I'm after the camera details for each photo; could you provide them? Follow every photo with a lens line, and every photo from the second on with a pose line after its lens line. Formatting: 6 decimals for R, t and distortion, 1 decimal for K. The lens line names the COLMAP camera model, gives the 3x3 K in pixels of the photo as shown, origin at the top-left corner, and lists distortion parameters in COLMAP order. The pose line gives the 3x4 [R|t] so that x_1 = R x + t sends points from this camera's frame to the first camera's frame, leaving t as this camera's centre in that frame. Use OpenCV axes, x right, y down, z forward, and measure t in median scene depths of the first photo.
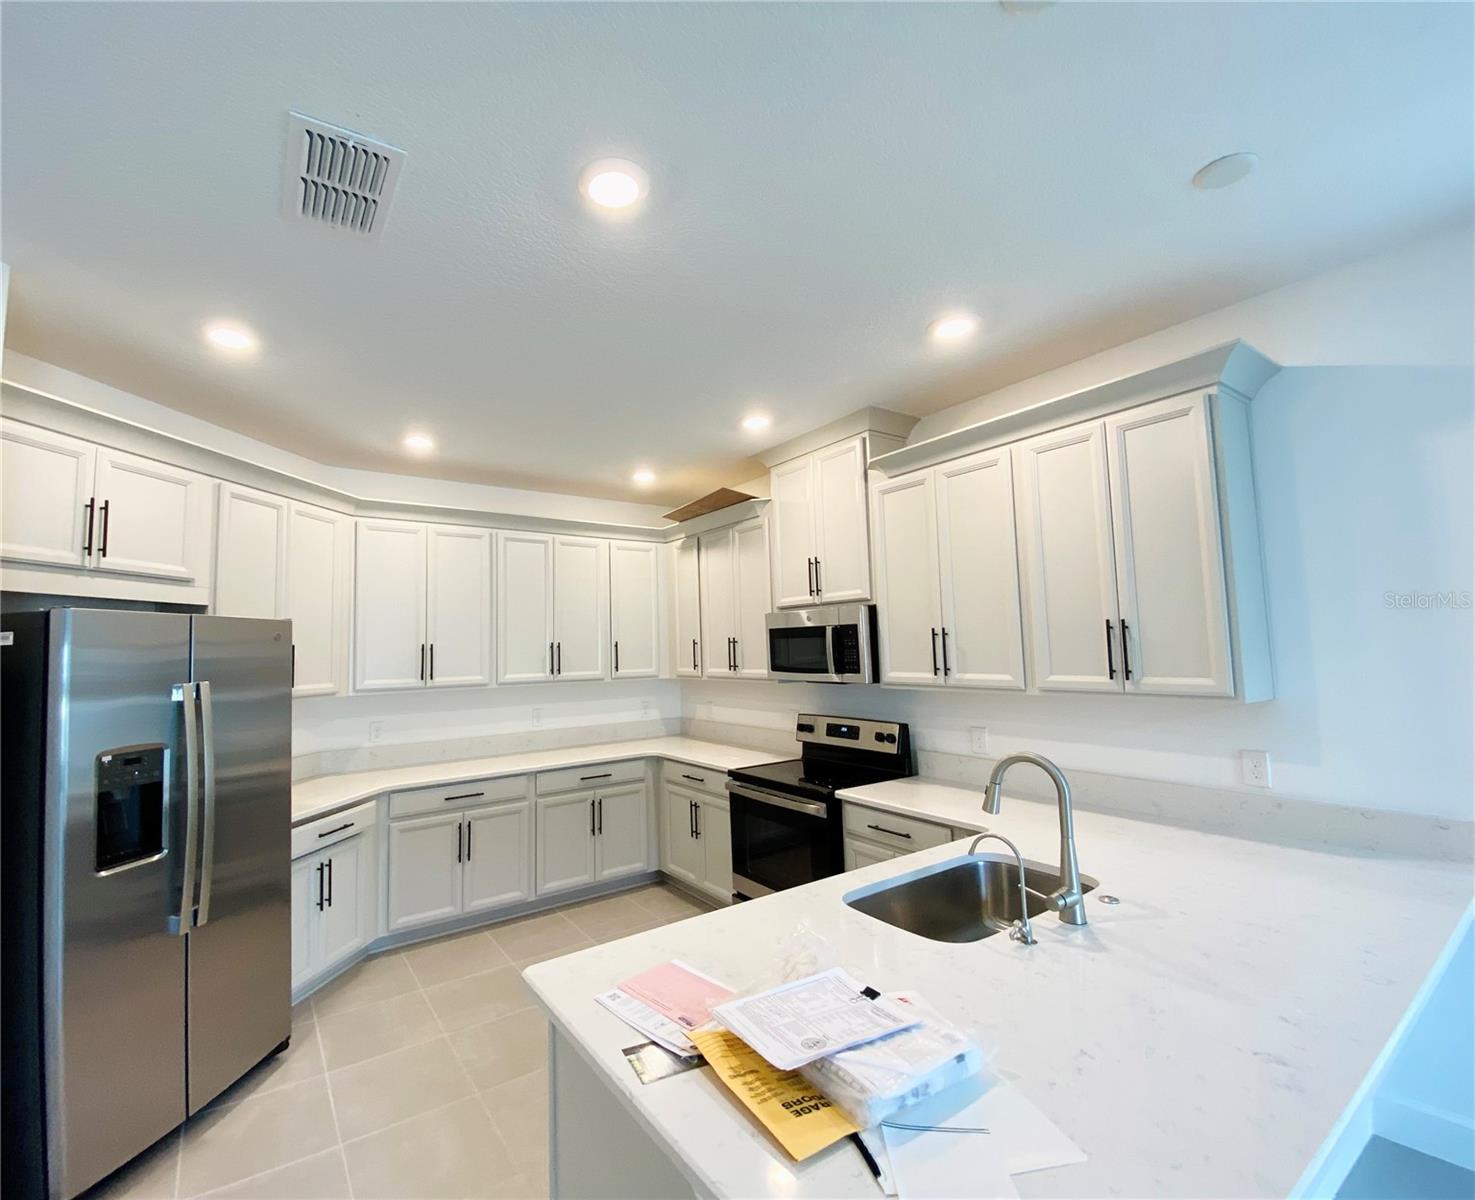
lens RADIAL K [[657.5, 0, 690.6], [0, 657.5, 593.8], [0, 0, 1]] dist [-0.001139, -0.003743]
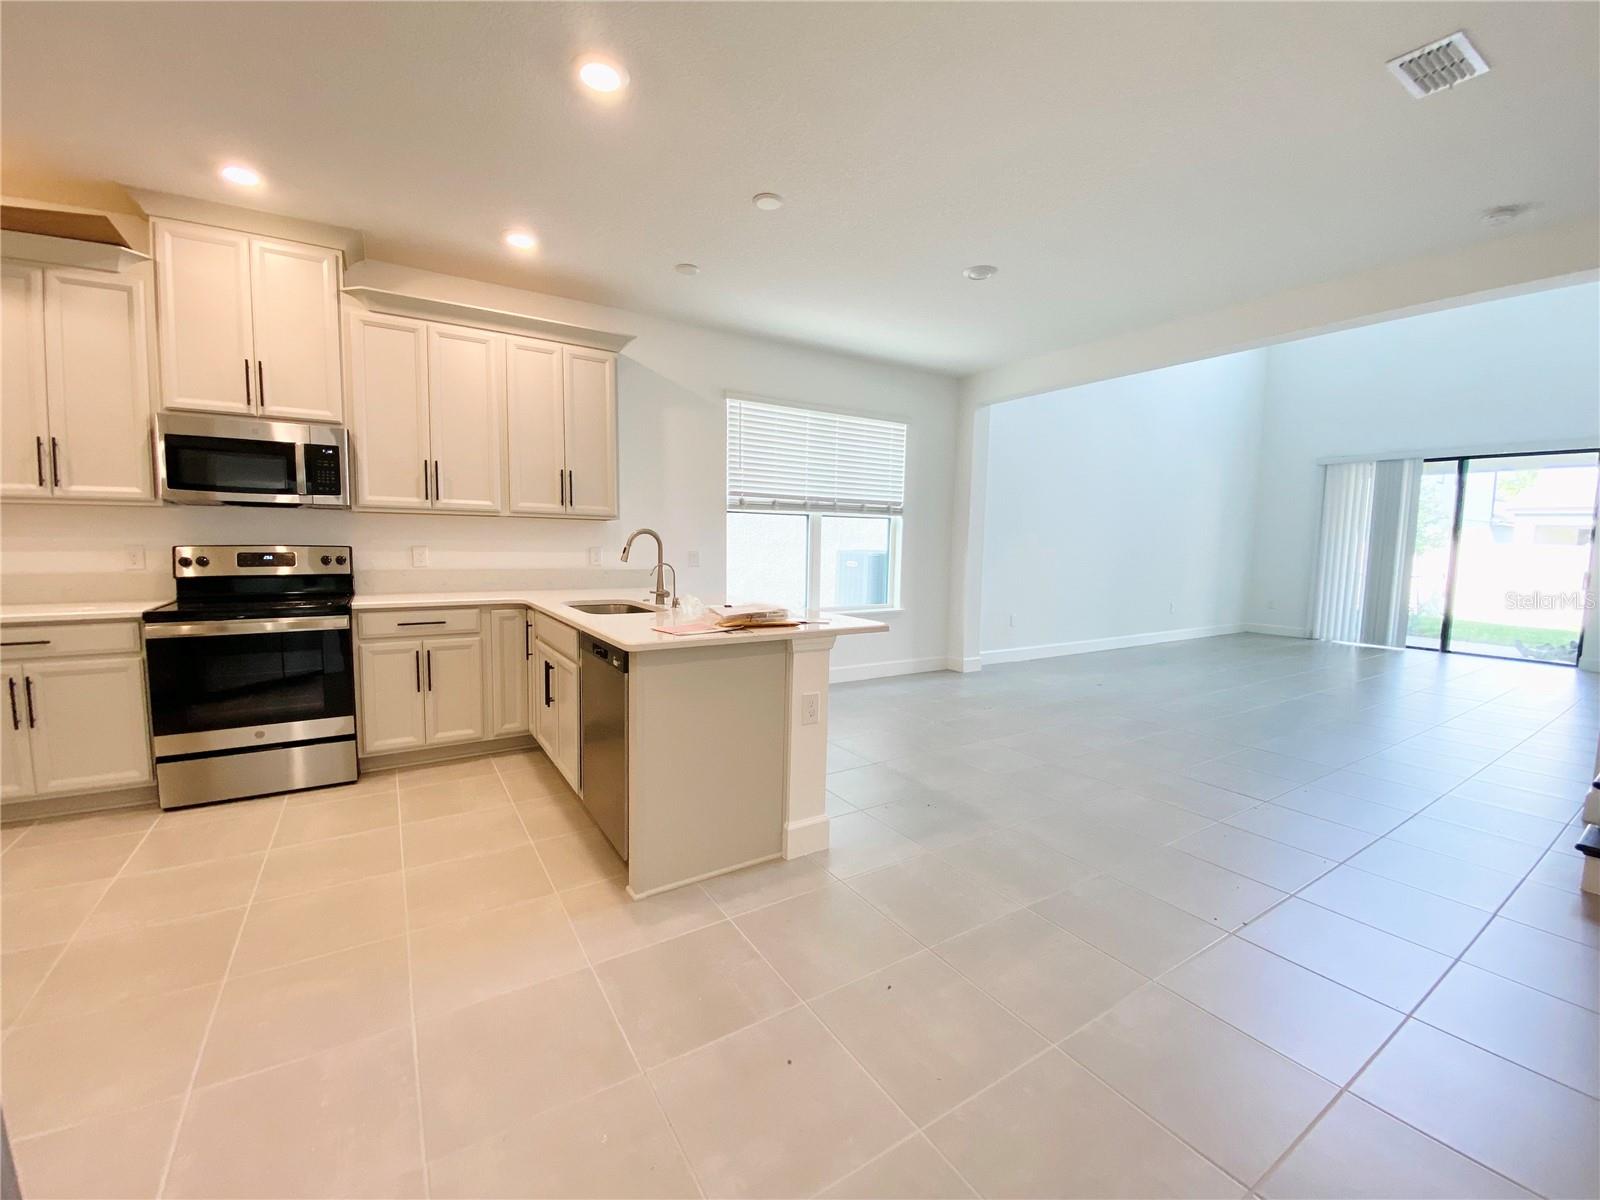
lens RADIAL K [[651.3, 0, 775.3], [0, 651.3, 598.8], [0, 0, 1]] dist [0.005836, -0.012968]
pose [[0.031072, -0.058614, 0.997797, -0.708253], [-0.098928, 0.993197, 0.061424, 0.145077], [-0.994609, -0.100618, 0.025062, 0.270735]]
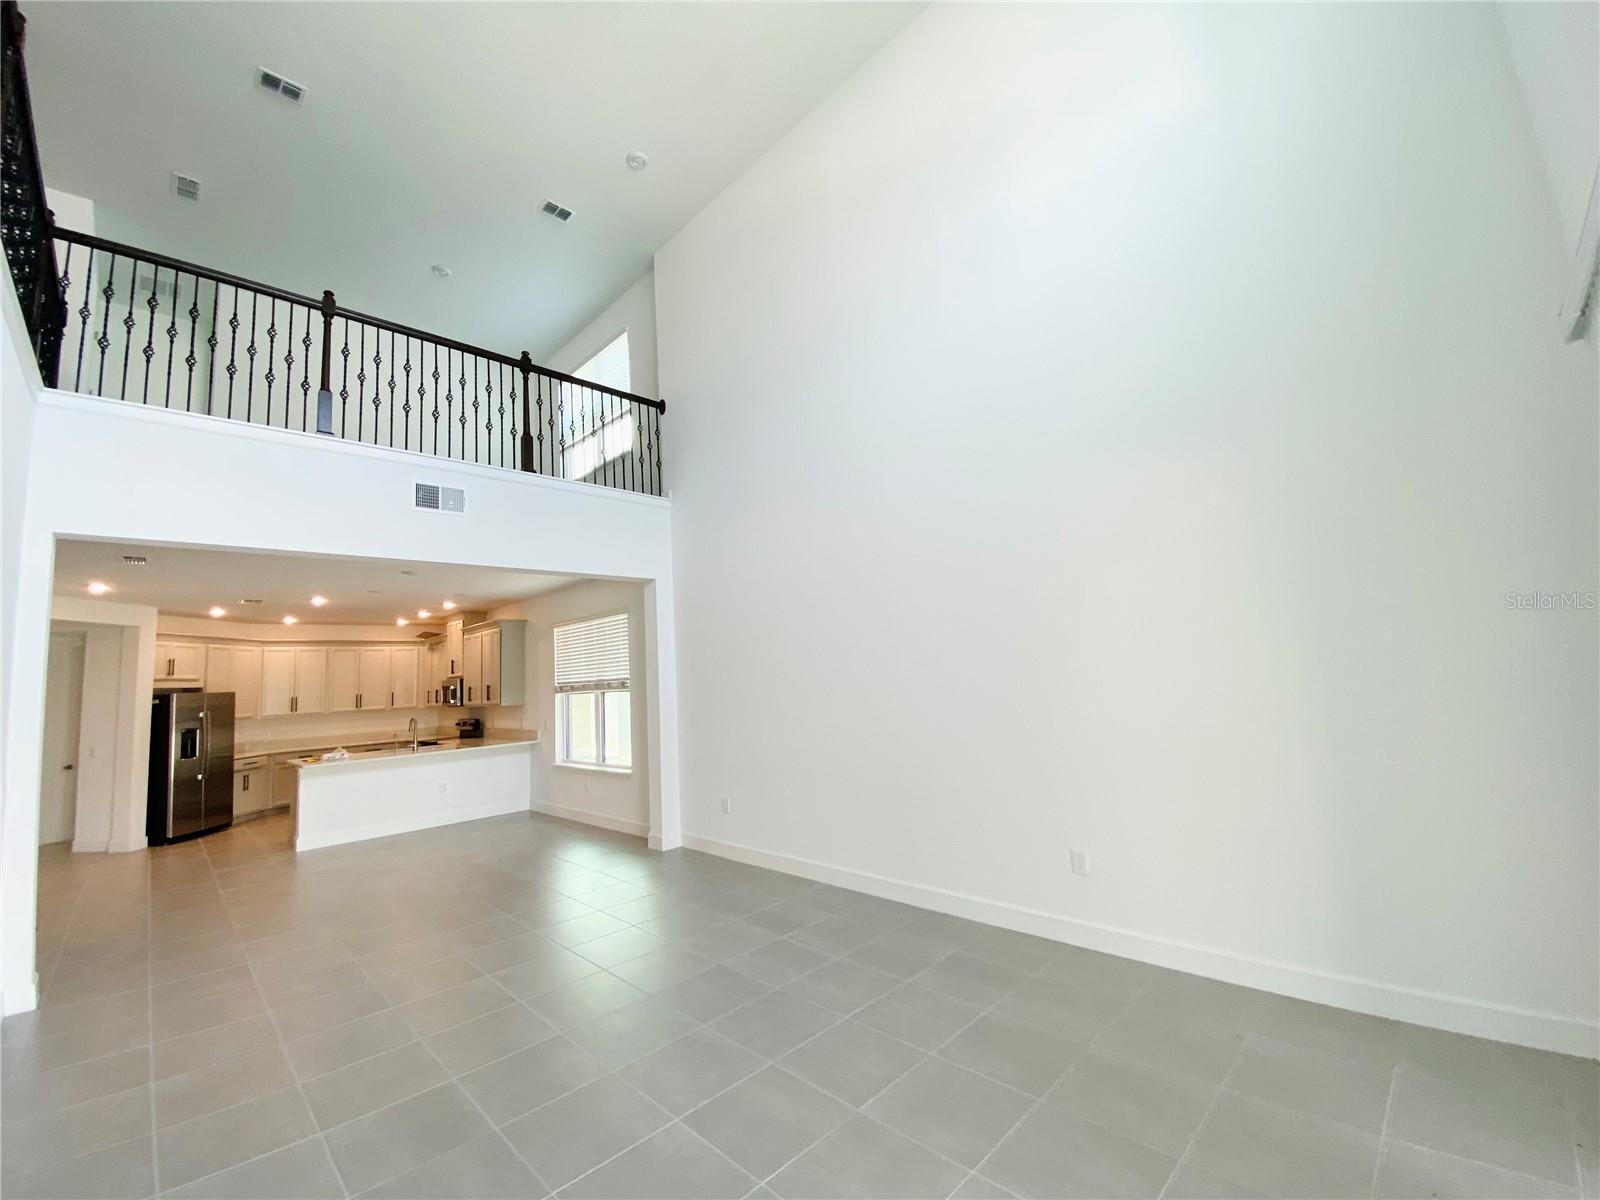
lens RADIAL K [[651.3, 0, 806.9], [0, 651.3, 600.3], [0, 0, 1]] dist [0.005836, -0.012968]
pose [[0.979956, -0.008805, 0.199019, 1.145393], [0.016906, 0.999095, -0.039043, -0.180978], [-0.198495, 0.041625, 0.979218, -2.041027]]
